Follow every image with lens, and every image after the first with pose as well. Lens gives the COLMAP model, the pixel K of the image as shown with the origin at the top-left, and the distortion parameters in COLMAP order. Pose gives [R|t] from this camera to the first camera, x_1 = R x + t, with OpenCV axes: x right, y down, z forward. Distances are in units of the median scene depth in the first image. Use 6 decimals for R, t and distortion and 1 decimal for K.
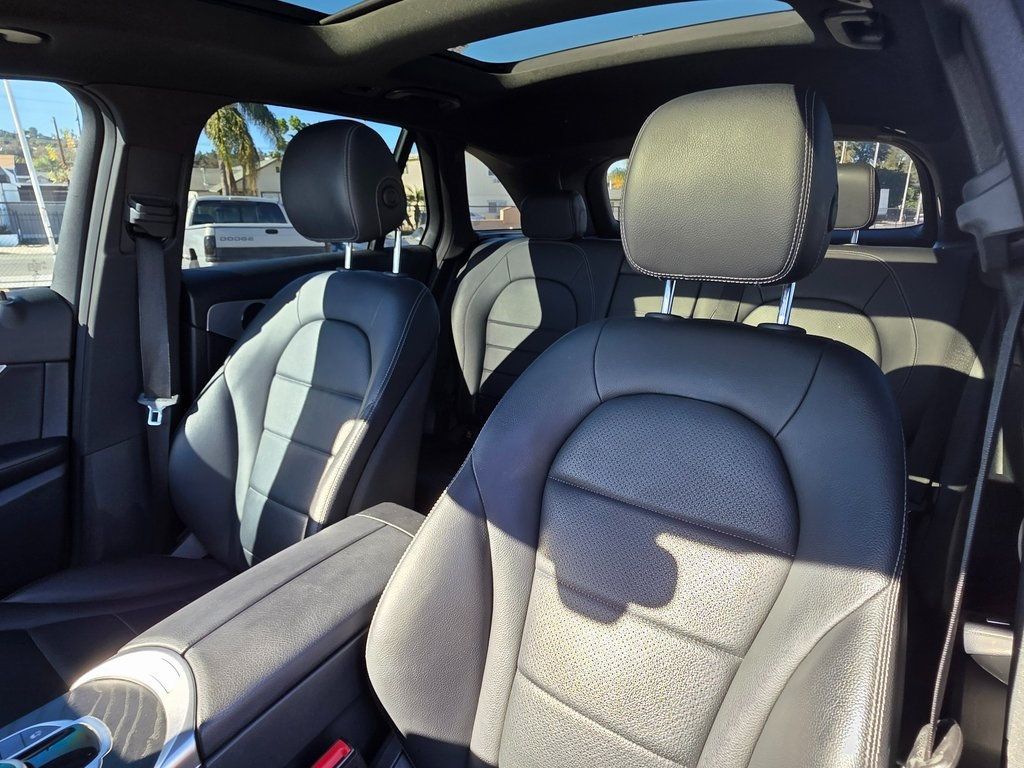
lens RADIAL K [[583.8, 0, 508.4], [0, 583.8, 389.3], [0, 0, 1]] dist [-0.006326, -0.000056]
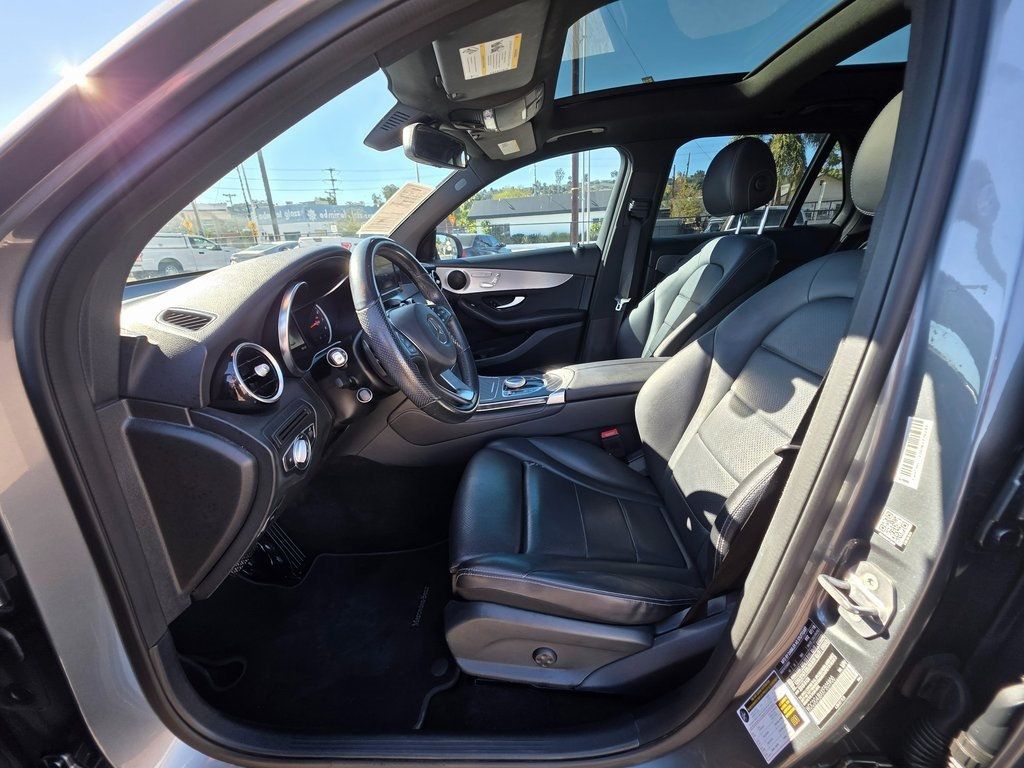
lens RADIAL K [[394.7, 0, 513.9], [0, 394.7, 389.5], [0, 0, 1]] dist [-0.008528, 0.000195]
pose [[0.567797, 0.281977, -0.773367, 0.385724], [-0.196871, 0.958752, 0.205030, 0.120054], [0.799280, 0.035838, 0.599889, -0.165647]]
